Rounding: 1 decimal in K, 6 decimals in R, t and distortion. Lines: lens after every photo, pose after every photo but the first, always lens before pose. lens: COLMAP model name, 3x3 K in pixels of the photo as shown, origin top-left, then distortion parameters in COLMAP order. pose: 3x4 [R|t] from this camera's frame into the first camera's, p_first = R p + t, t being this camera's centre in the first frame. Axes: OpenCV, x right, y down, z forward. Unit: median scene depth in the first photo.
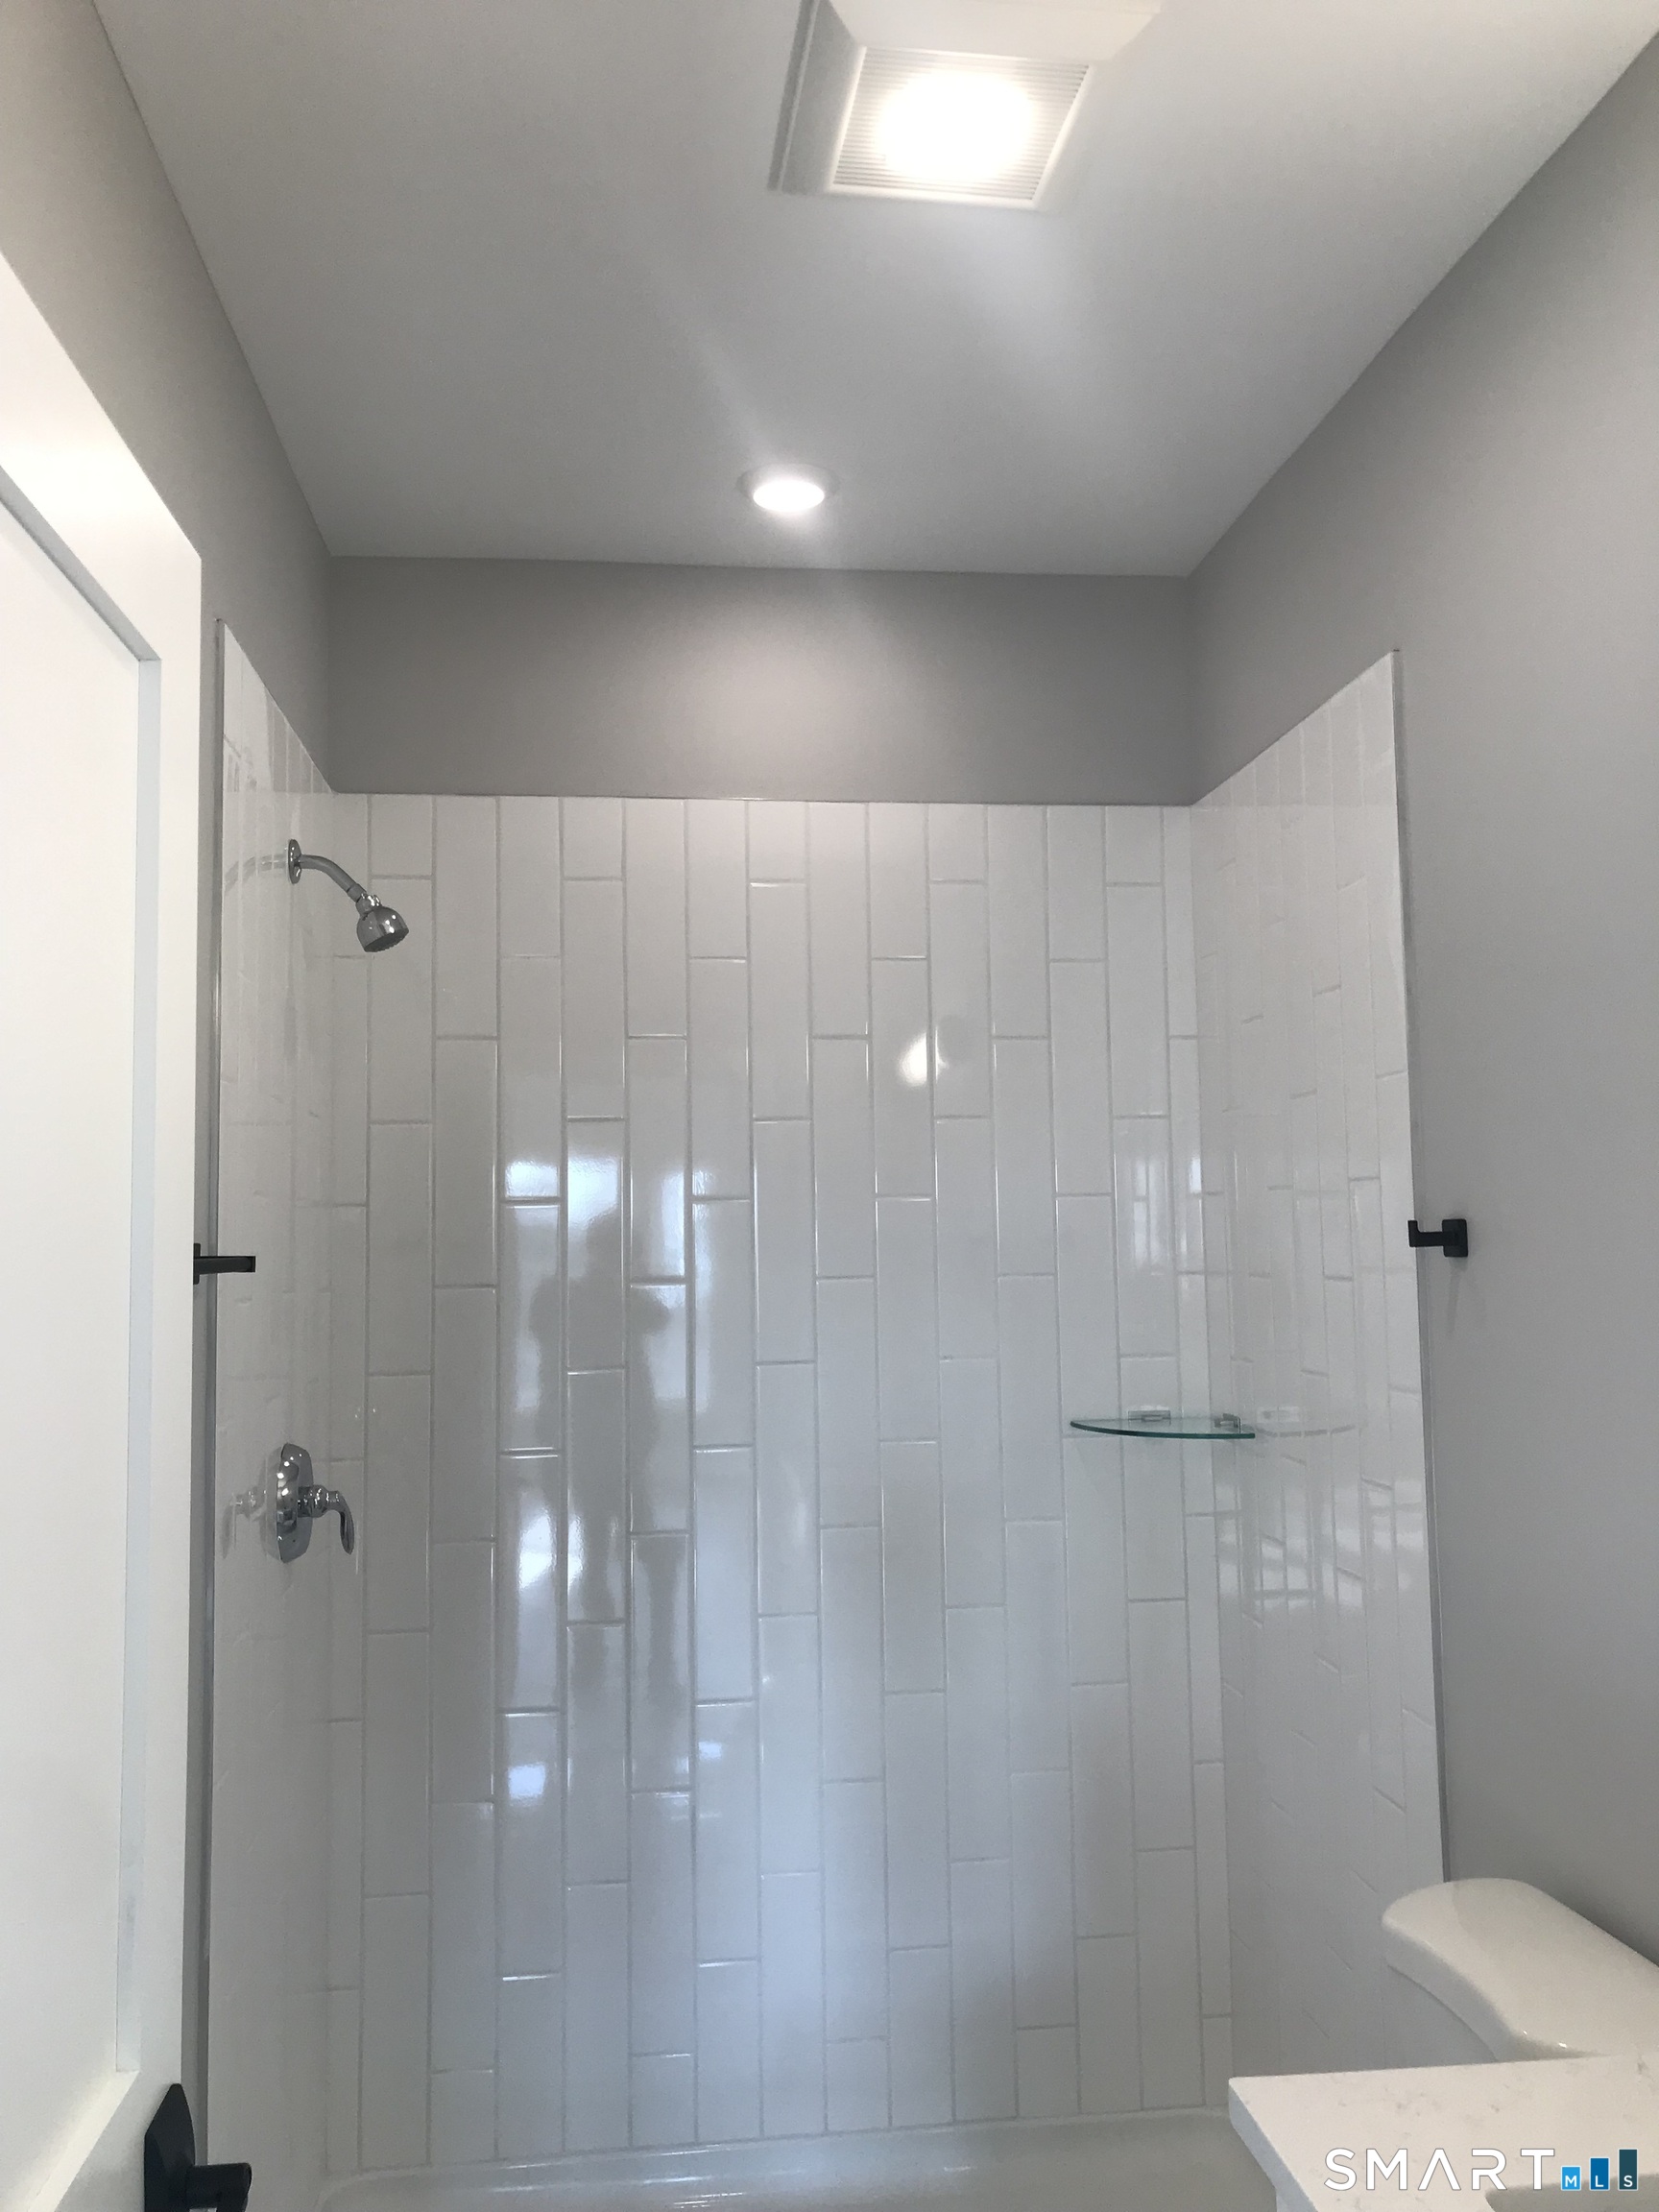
lens RADIAL K [[1815.7, 0, 858.6], [0, 1815.7, 1093.3], [0, 0, 1]] dist [0.067695, -0.120709]
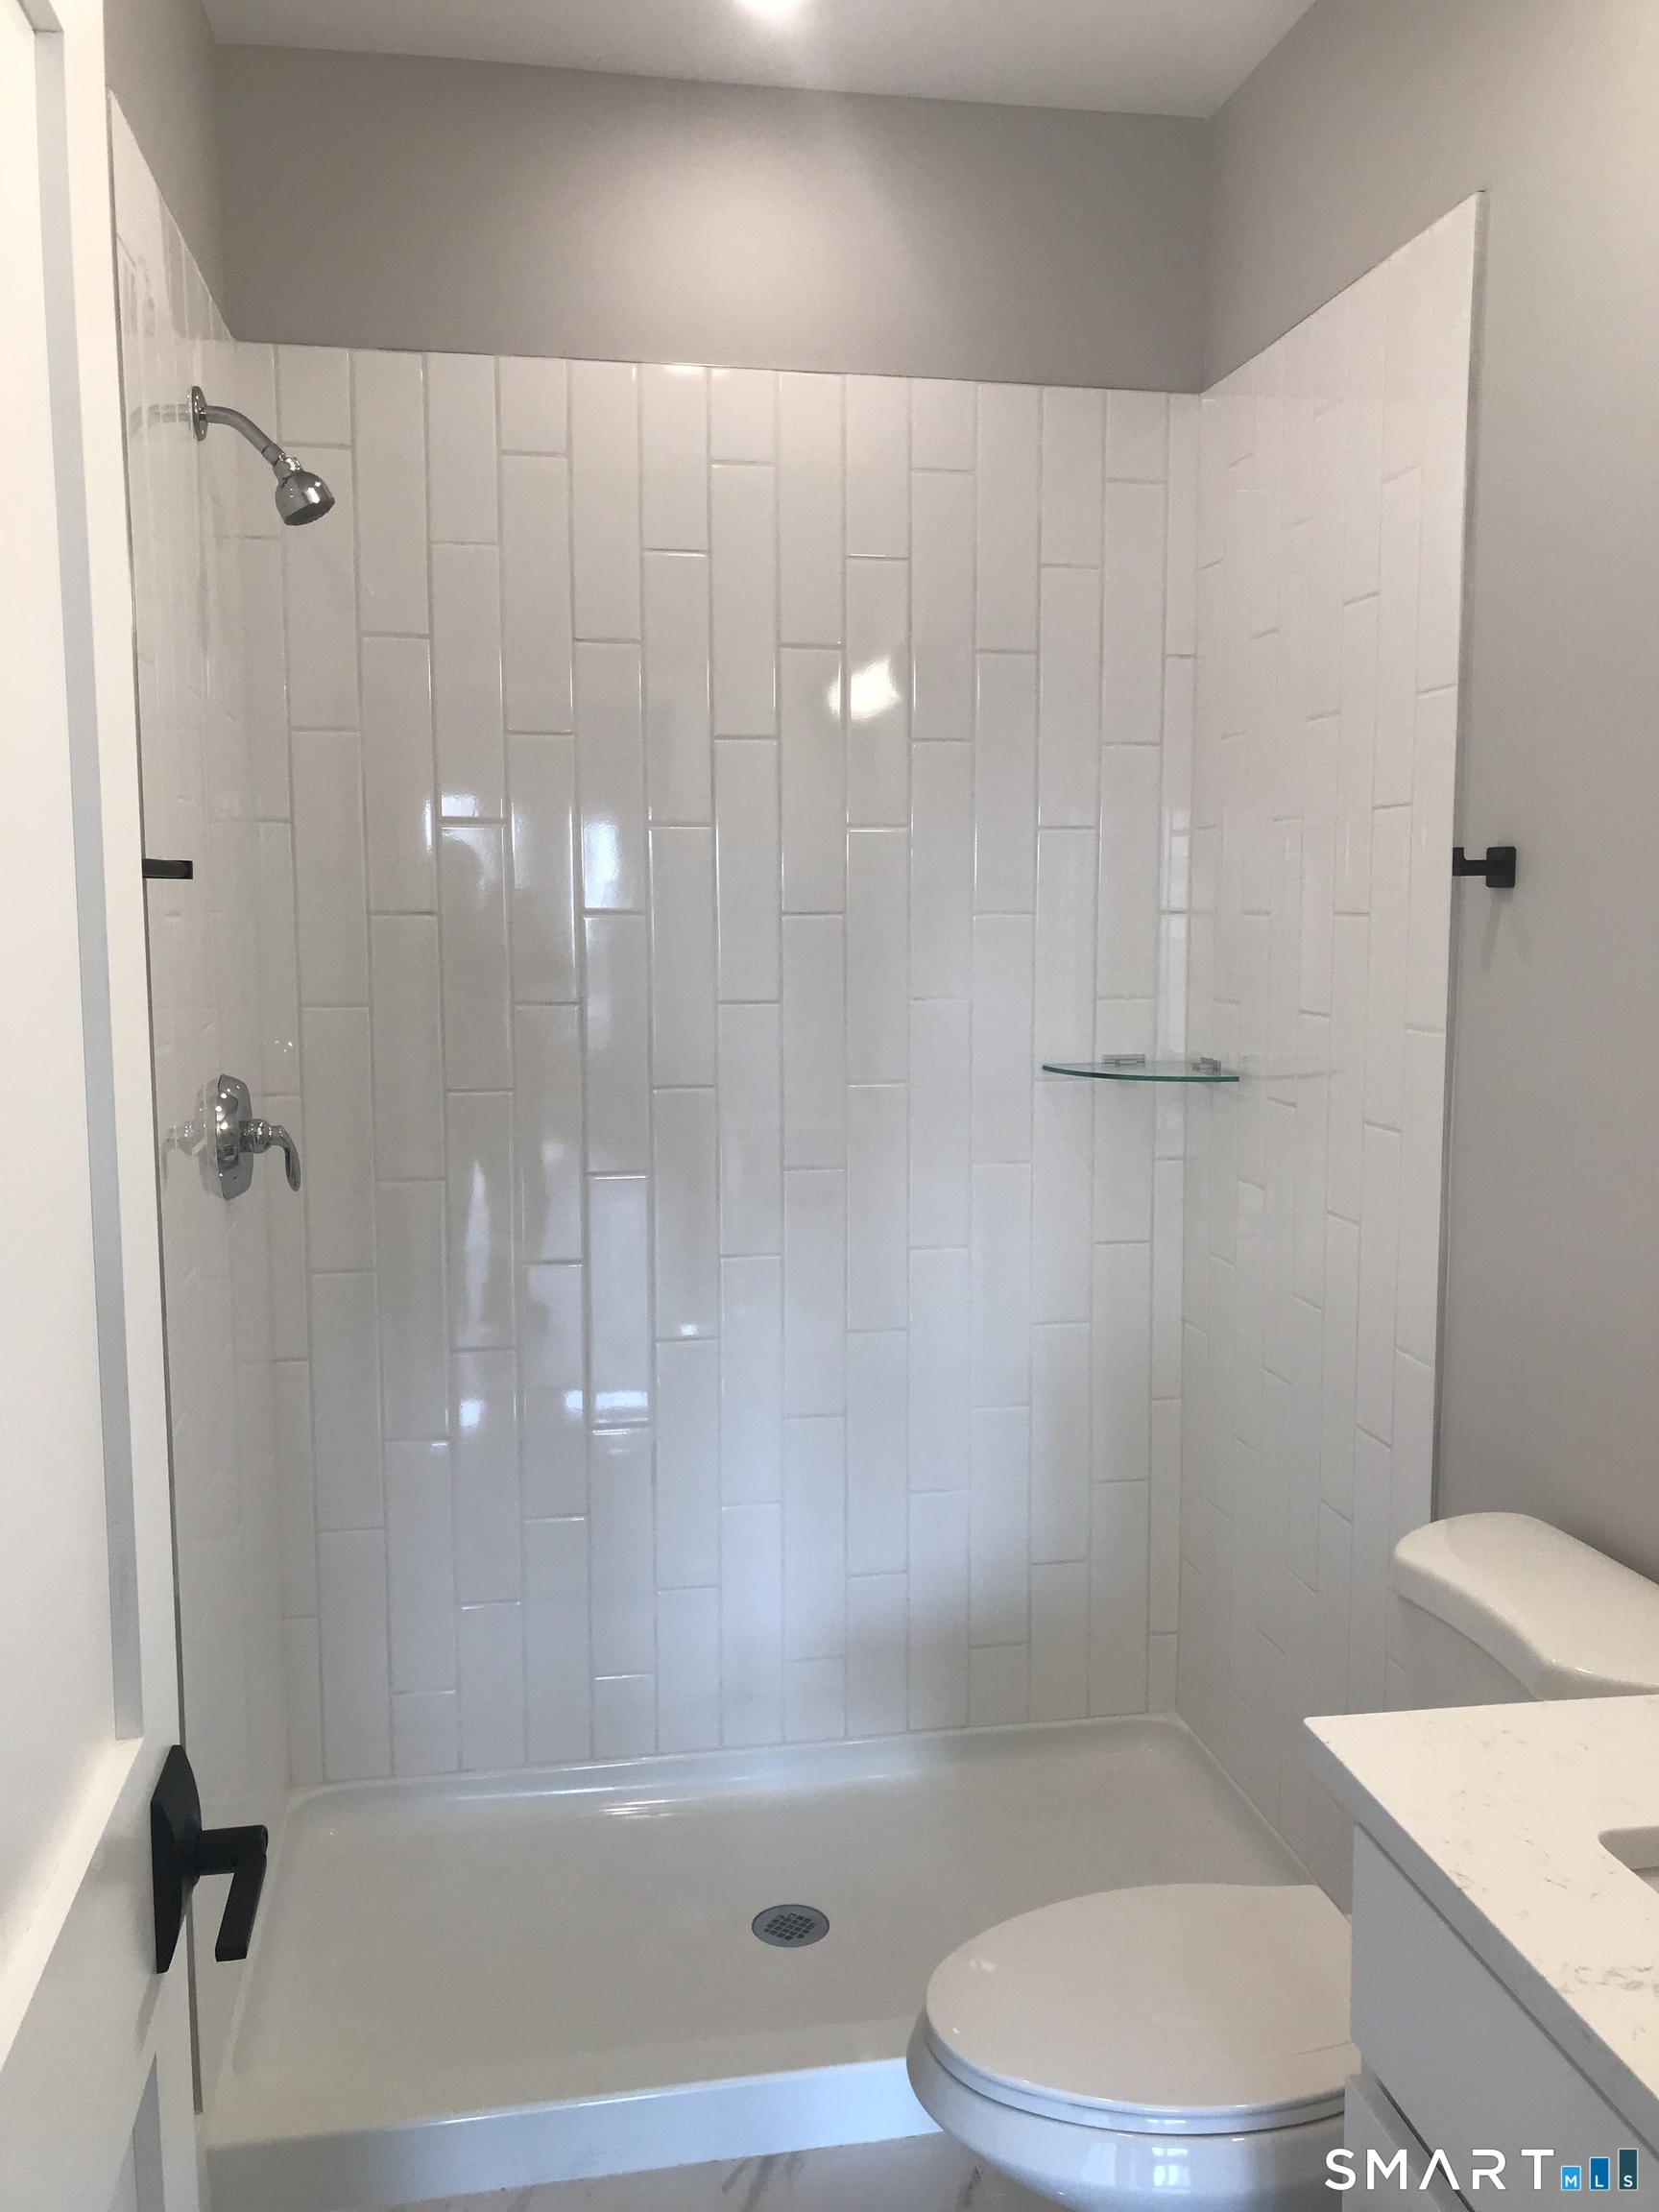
lens RADIAL K [[1788.1, 0, 829.5], [0, 1788.1, 1106.0], [0, 0, 1]] dist [-0.002278, 0.001334]
pose [[0.997973, 0.008702, 0.063045, -0.059903], [-0.020509, 0.981735, 0.189146, 0.028066], [-0.060248, -0.190056, 0.979923, 0.087101]]
